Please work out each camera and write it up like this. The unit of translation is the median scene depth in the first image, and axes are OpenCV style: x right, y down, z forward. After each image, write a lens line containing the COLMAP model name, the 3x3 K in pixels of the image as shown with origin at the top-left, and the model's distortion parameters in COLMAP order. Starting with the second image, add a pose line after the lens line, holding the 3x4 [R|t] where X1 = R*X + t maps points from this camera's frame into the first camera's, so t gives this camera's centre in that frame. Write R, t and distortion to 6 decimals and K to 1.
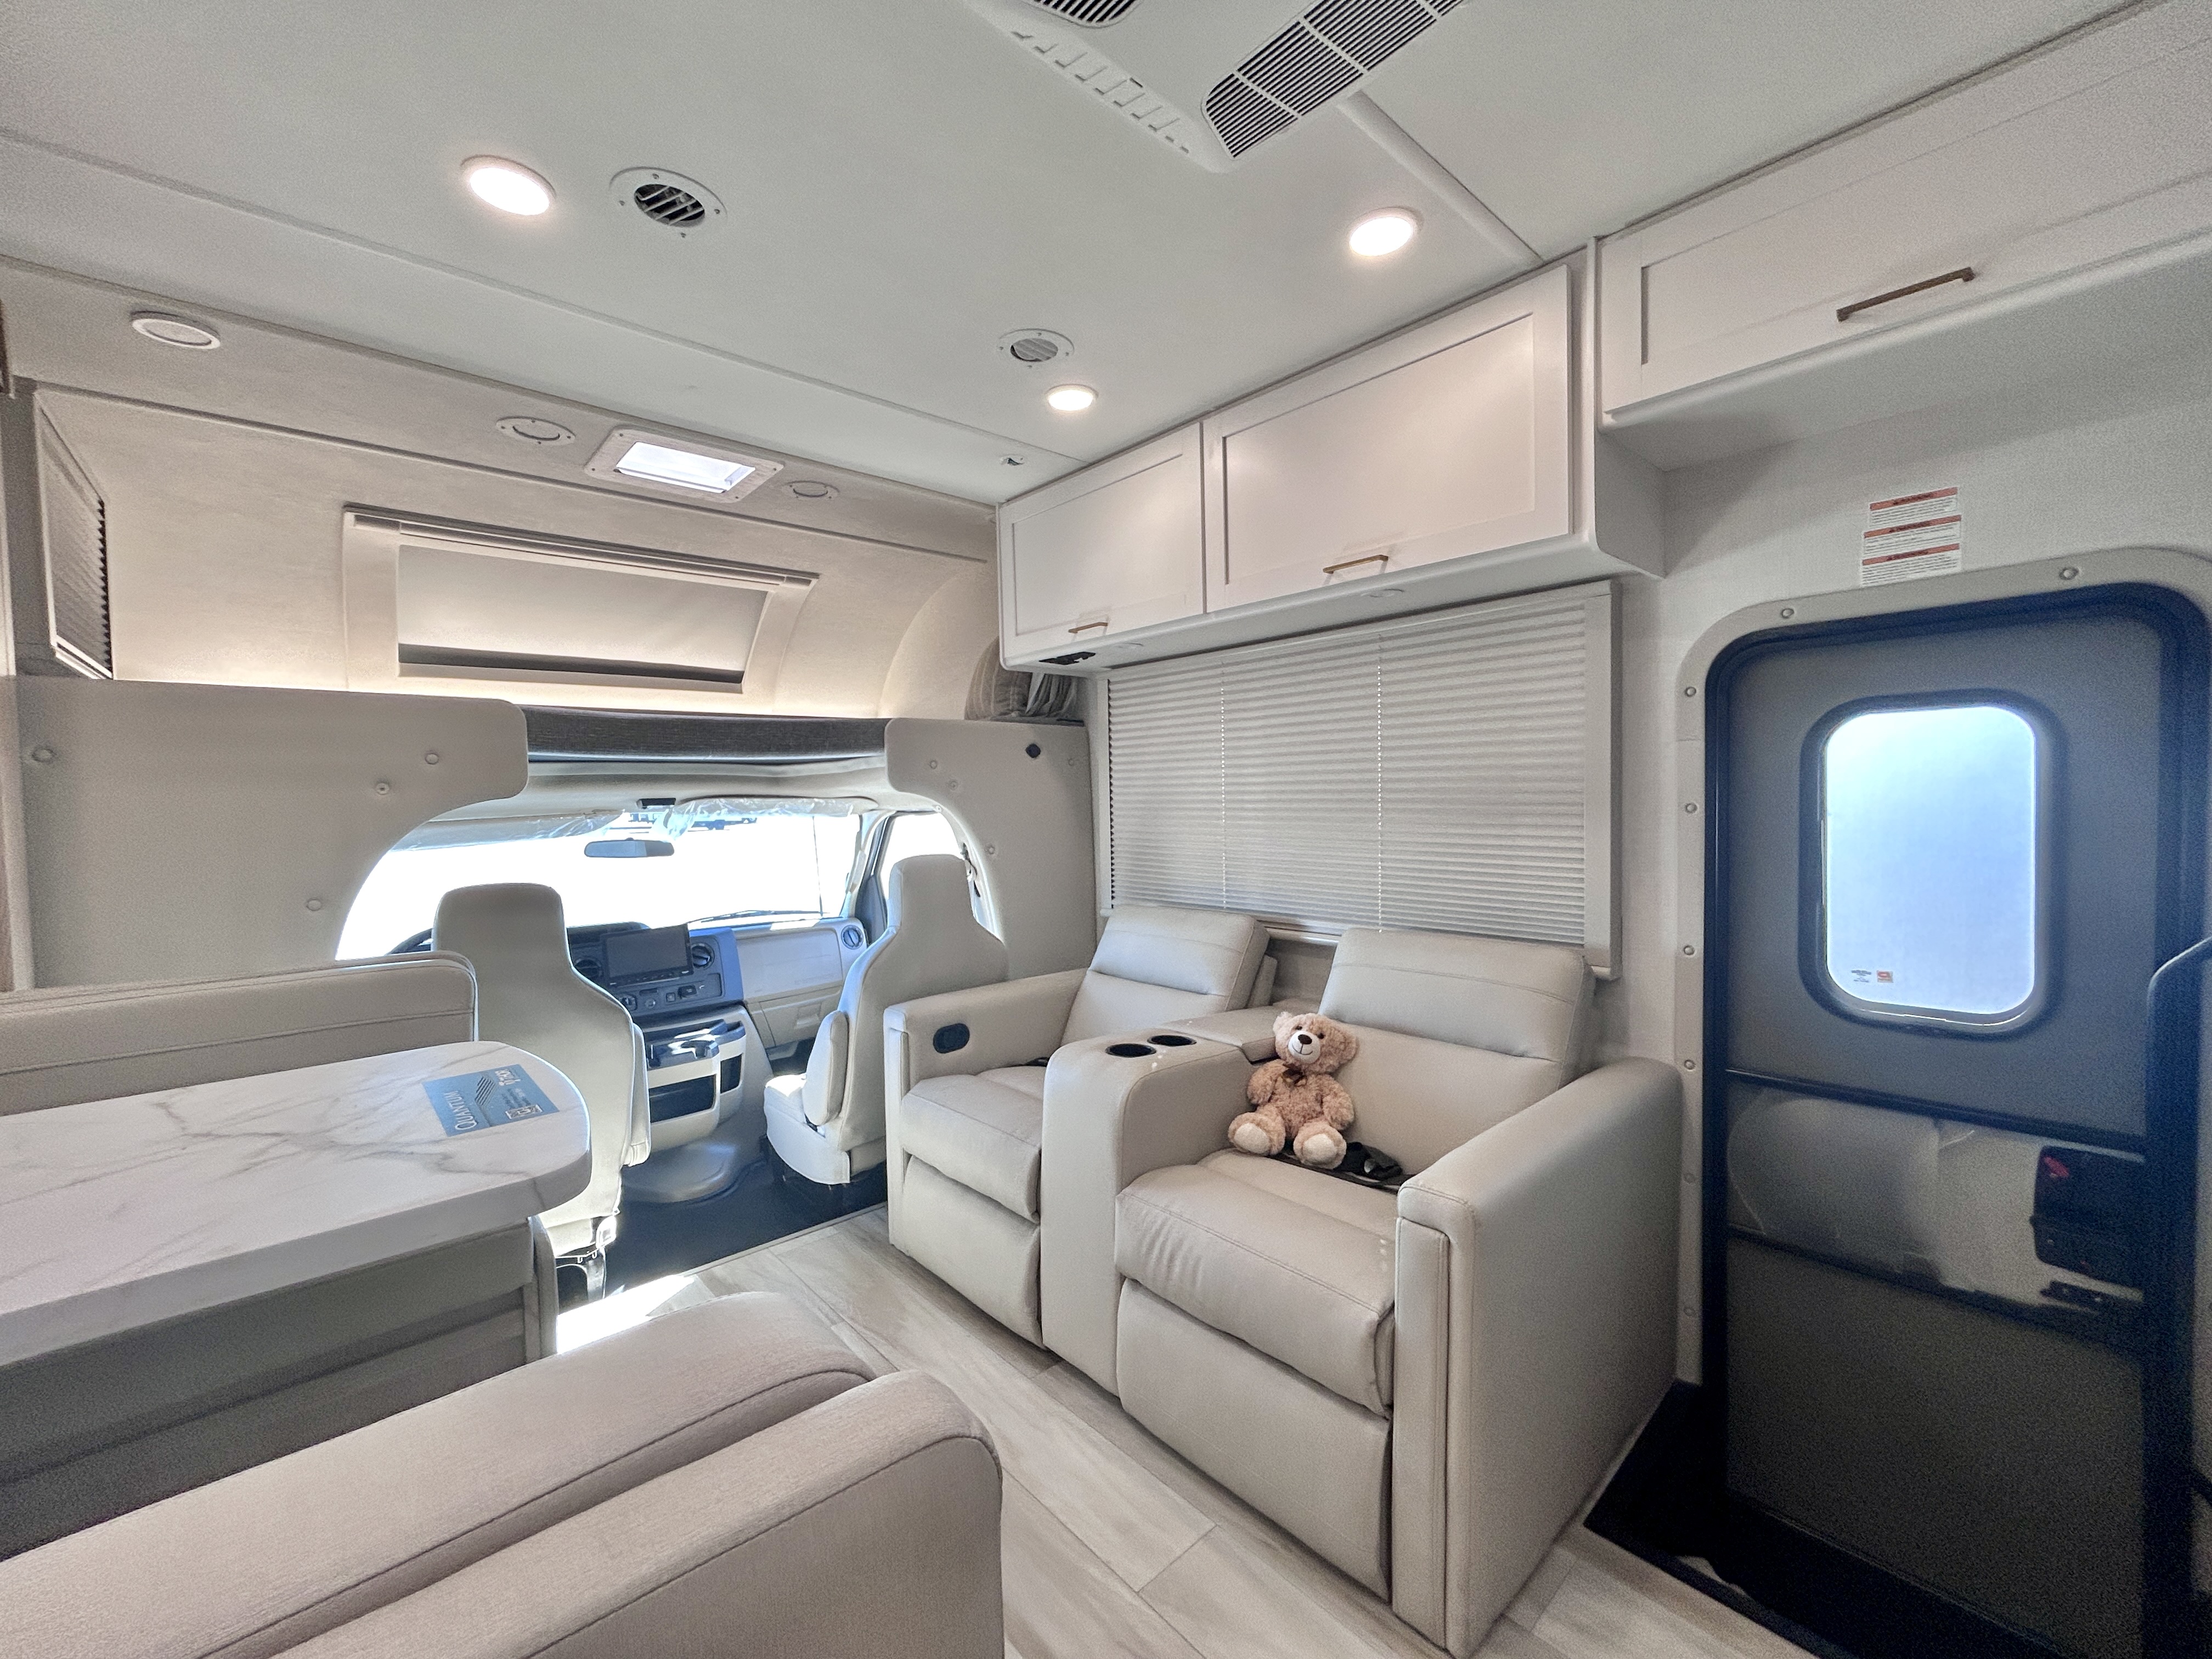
lens RADIAL K [[891.4, 0, 1101.3], [0, 891.4, 824.9], [0, 0, 1]] dist [-0.000608, 0.000509]
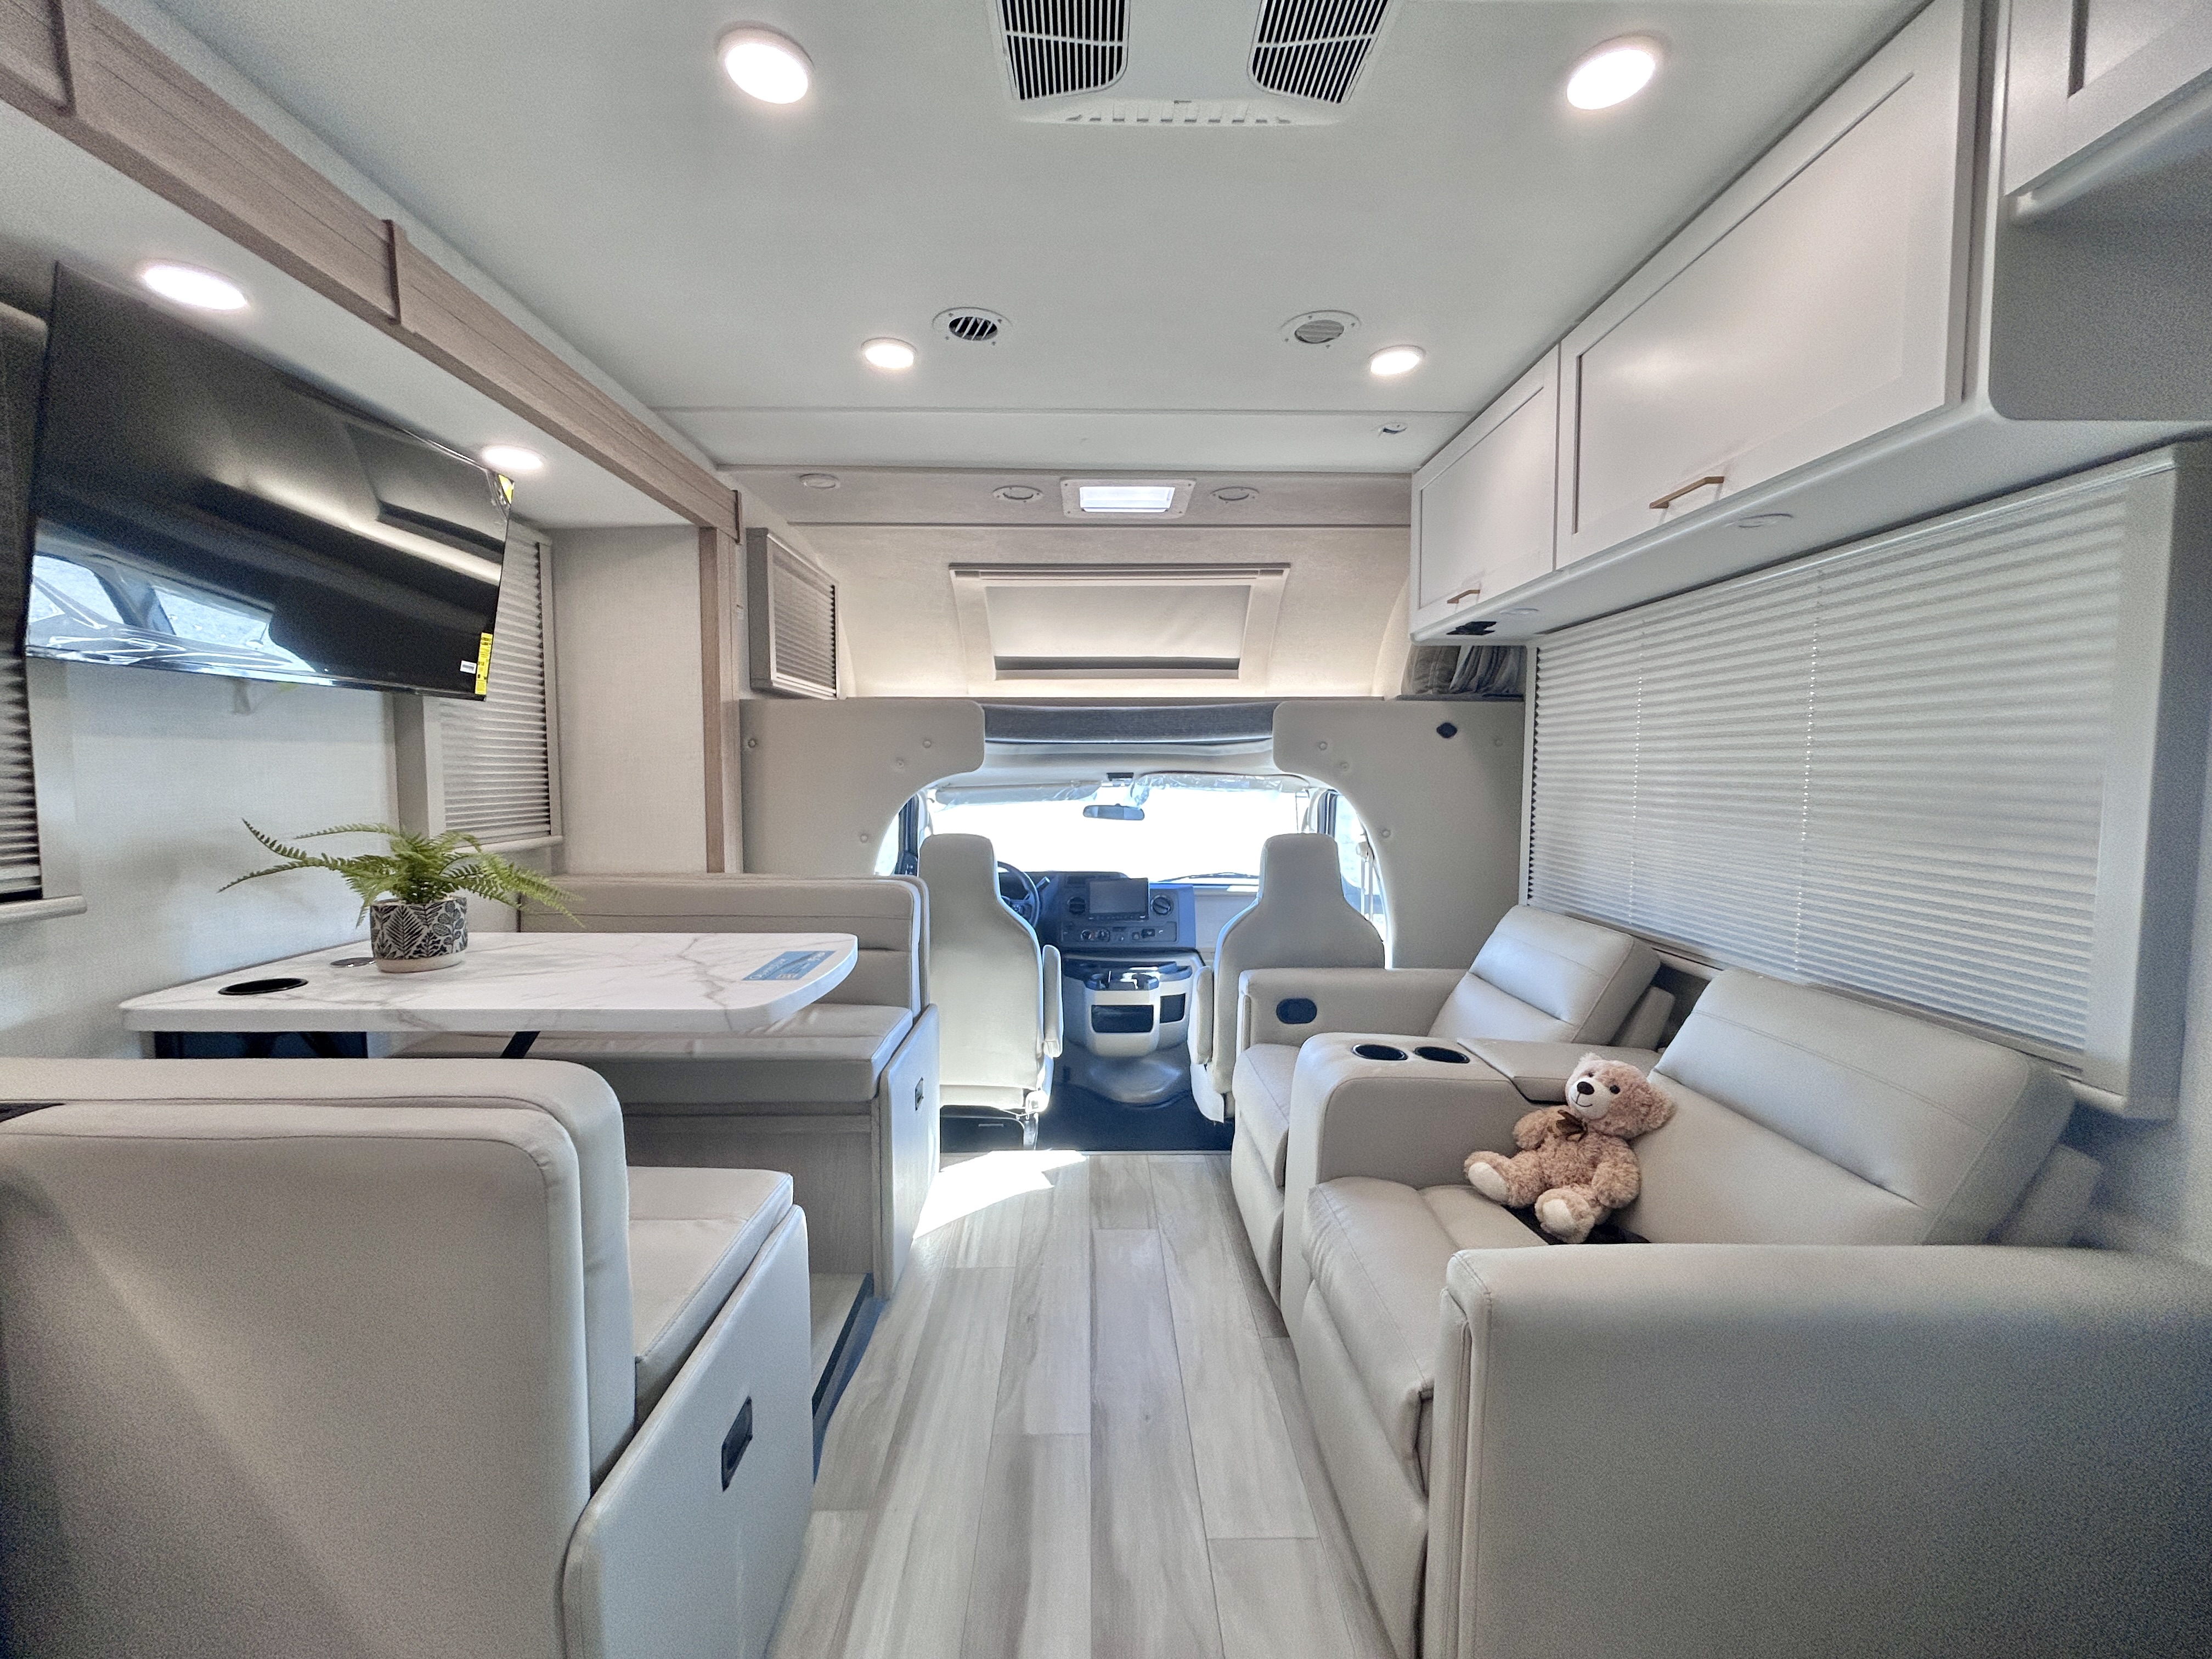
lens RADIAL K [[891.4, 0, 1102.9], [0, 891.4, 824.2], [0, 0, 1]] dist [-0.000608, 0.000509]
pose [[0.754058, 0.061632, -0.653910, 0.334800], [-0.039499, 0.998041, 0.048519, -0.020147], [0.655619, -0.010757, 0.755015, 0.071598]]
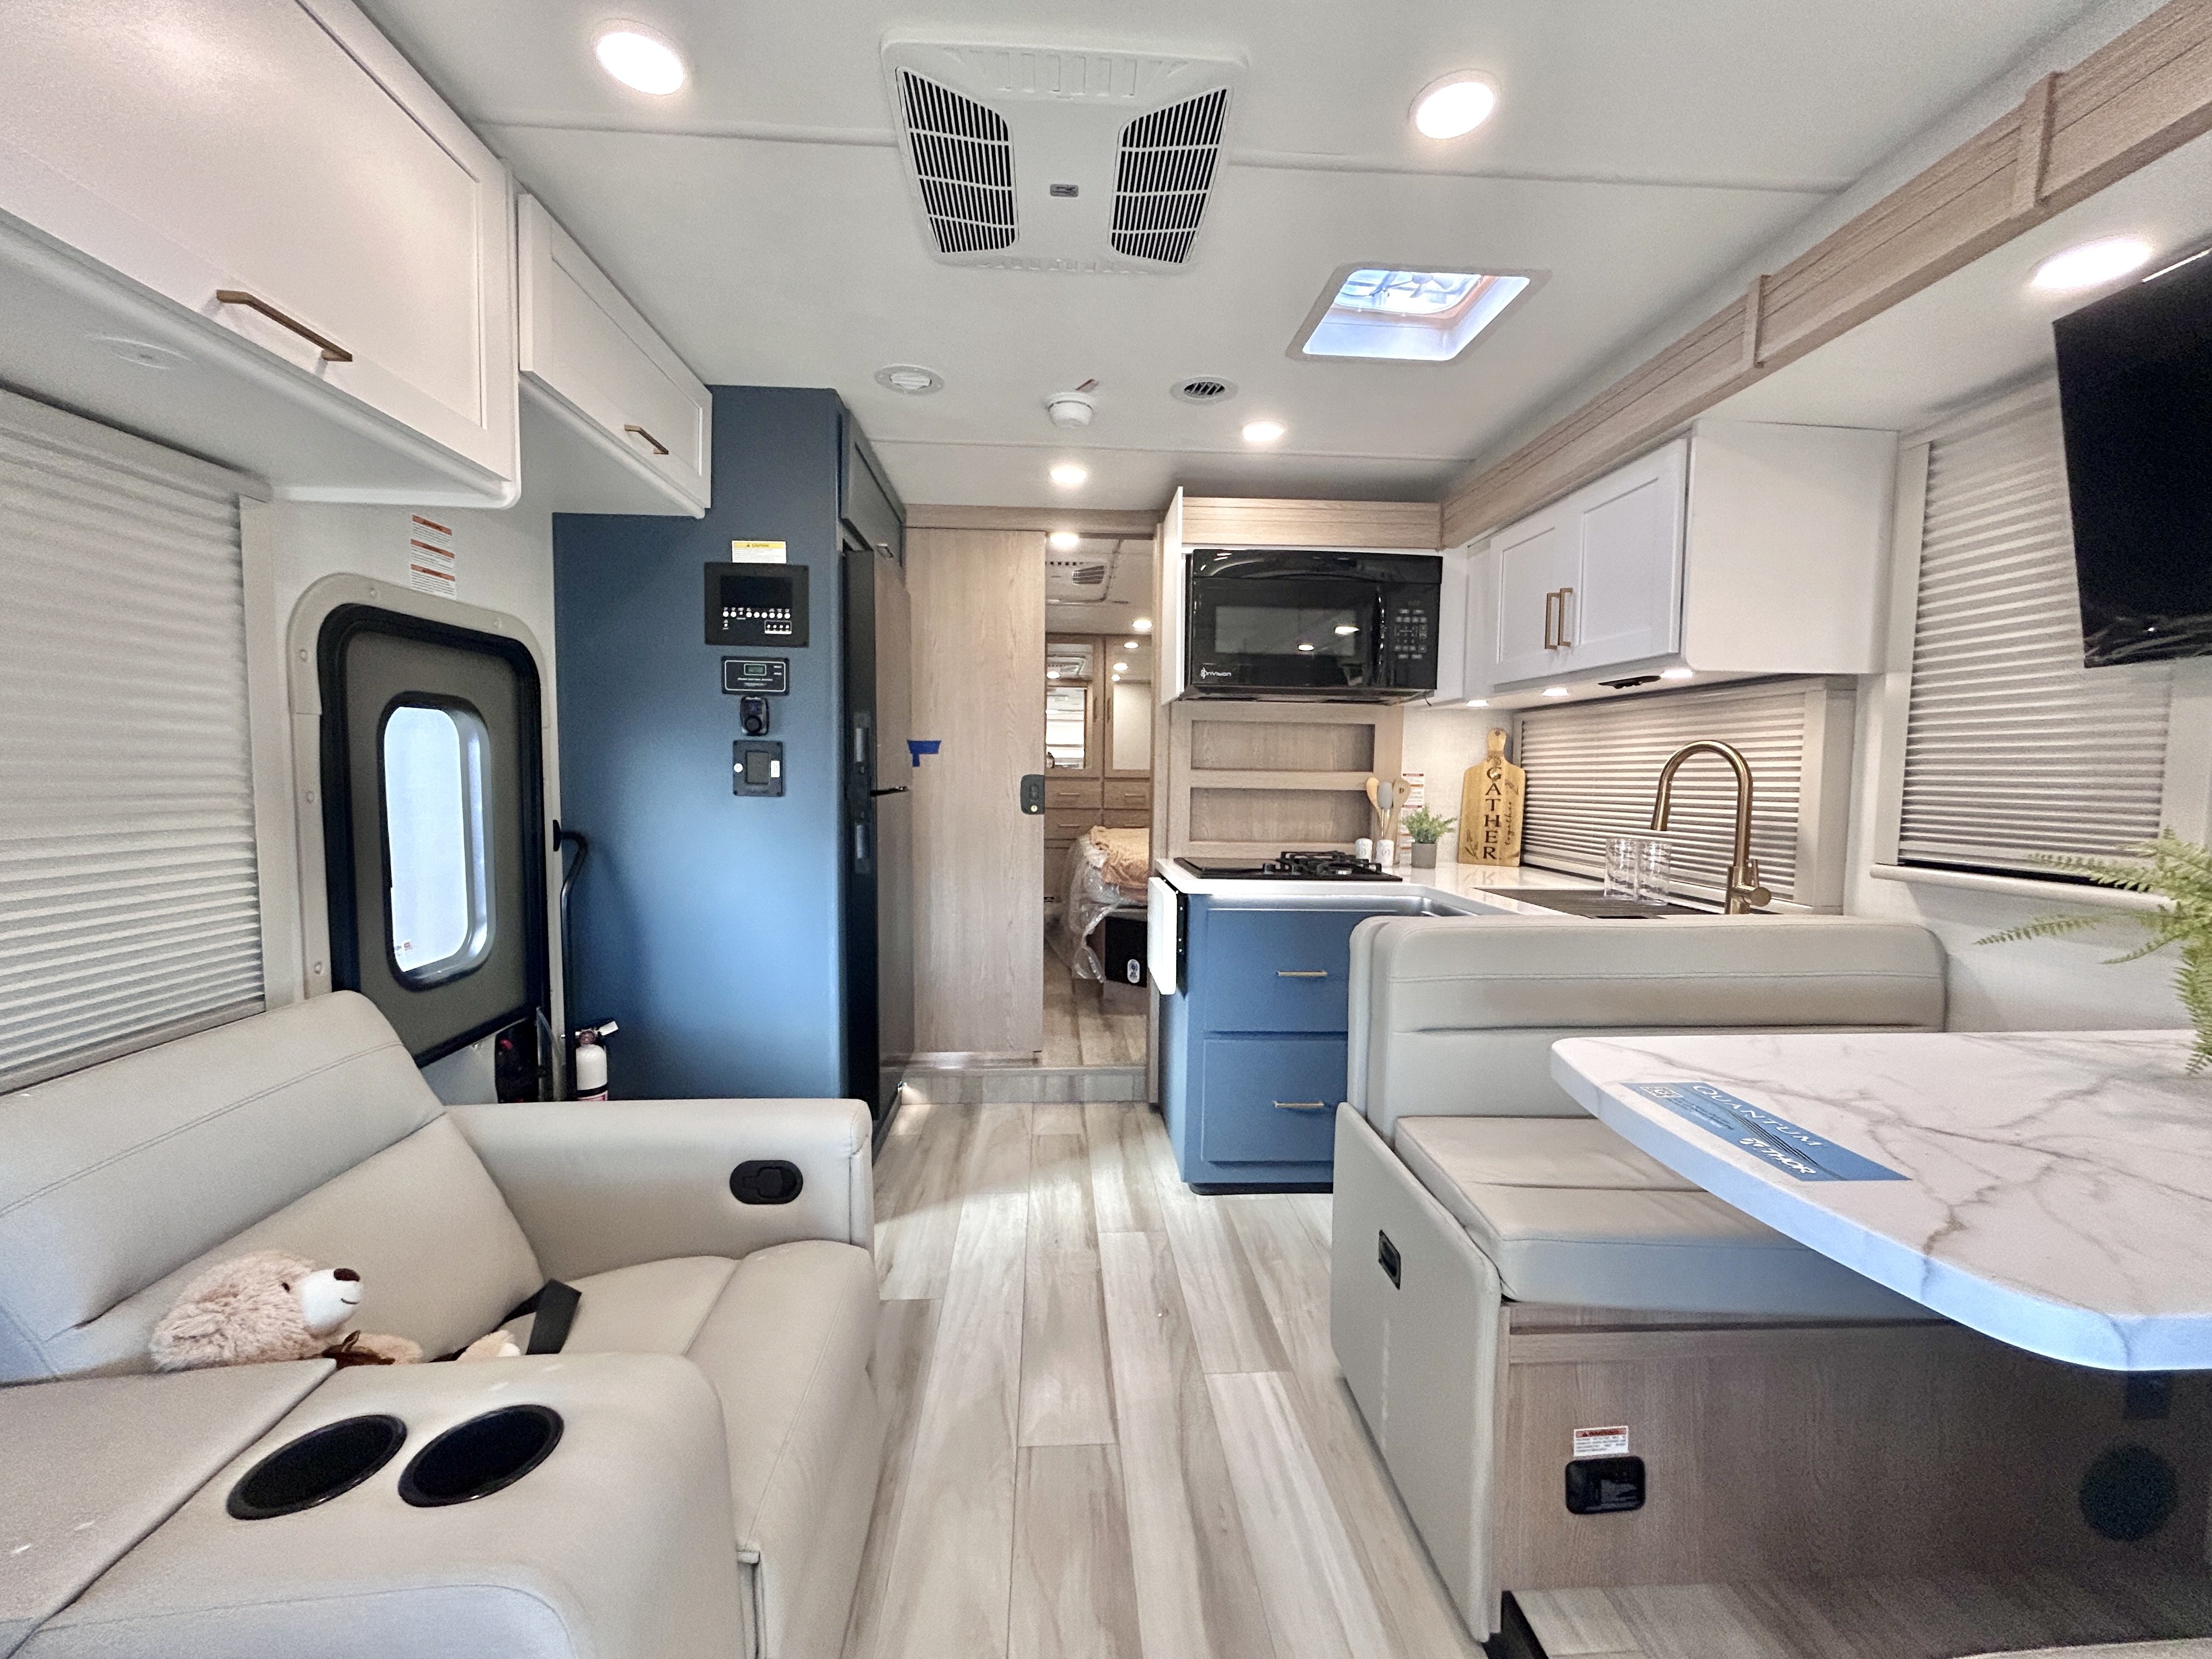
lens RADIAL K [[891.4, 0, 1101.3], [0, 891.4, 827.4], [0, 0, 1]] dist [-0.000608, 0.000509]
pose [[-0.781872, -0.028201, 0.622801, -0.321317], [0.027218, 0.996480, 0.079291, -0.027197], [-0.622845, 0.078947, -0.778352, 0.890054]]
